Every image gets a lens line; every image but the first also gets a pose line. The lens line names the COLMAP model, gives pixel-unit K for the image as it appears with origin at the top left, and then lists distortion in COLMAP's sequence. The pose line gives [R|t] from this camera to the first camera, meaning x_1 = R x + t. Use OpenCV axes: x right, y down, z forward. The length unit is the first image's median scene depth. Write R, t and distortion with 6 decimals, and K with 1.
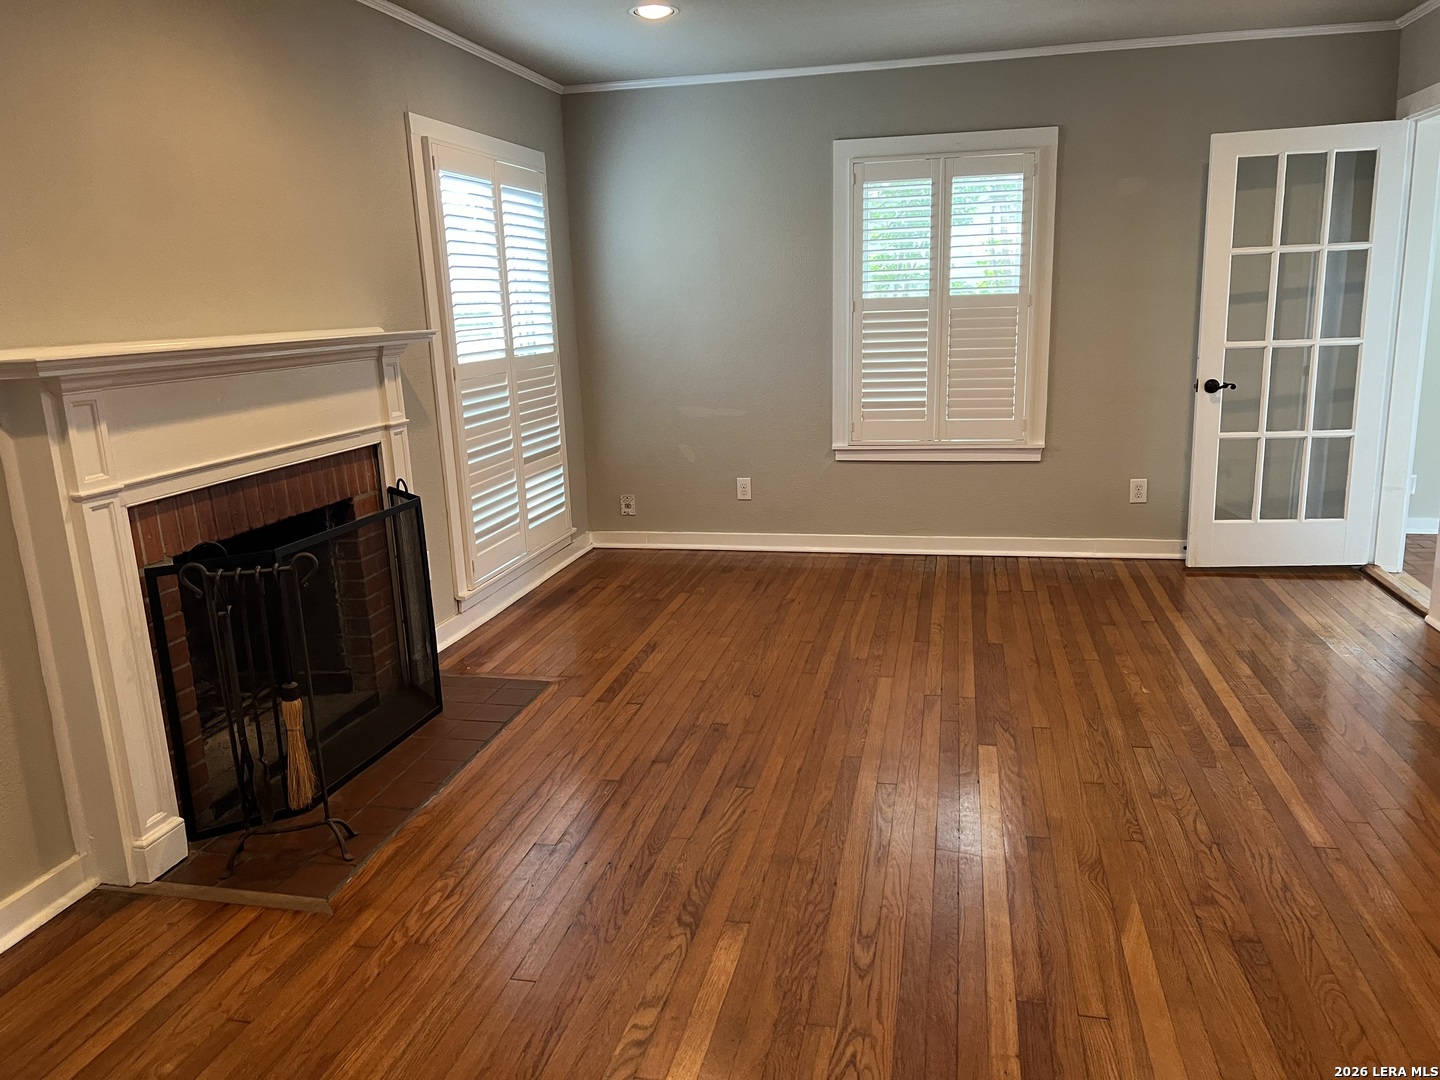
lens RADIAL K [[1071.4, 0, 723.6], [0, 1071.4, 541.5], [0, 0, 1]] dist [0.048832, -0.016669]
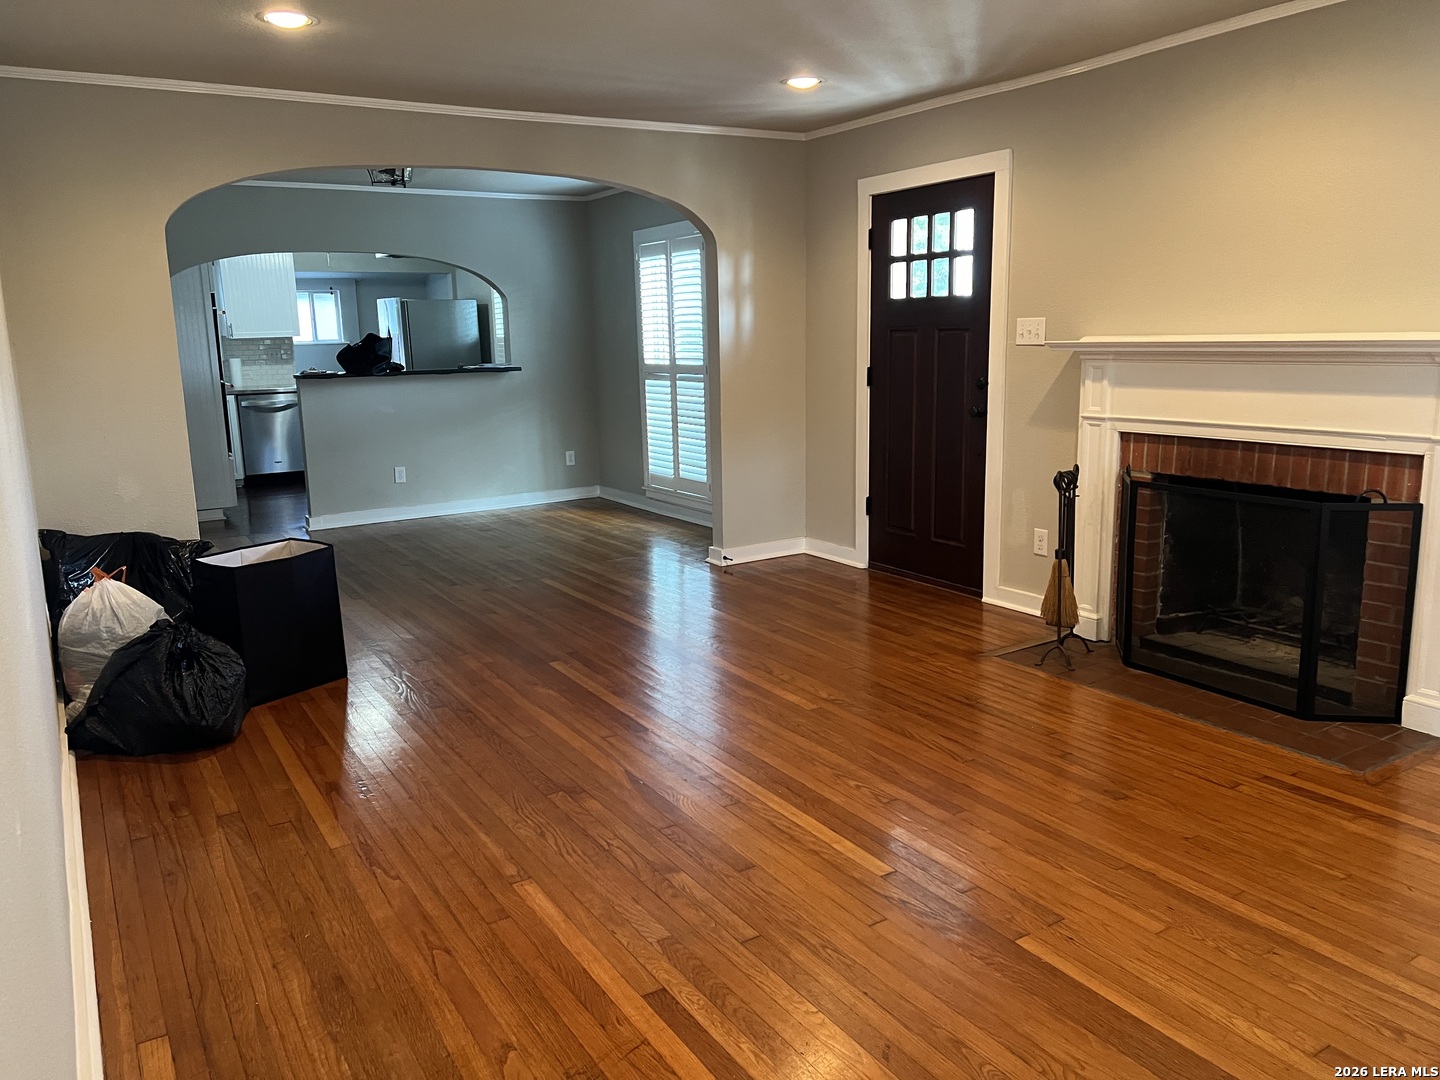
lens RADIAL K [[1071.4, 0, 724.0], [0, 1071.4, 537.4], [0, 0, 1]] dist [0.048832, -0.016669]
pose [[-0.715559, 0.179647, -0.675057, 0.880942], [-0.110853, 0.924919, 0.363644, -0.350056], [0.689700, 0.335041, -0.641920, 1.412774]]
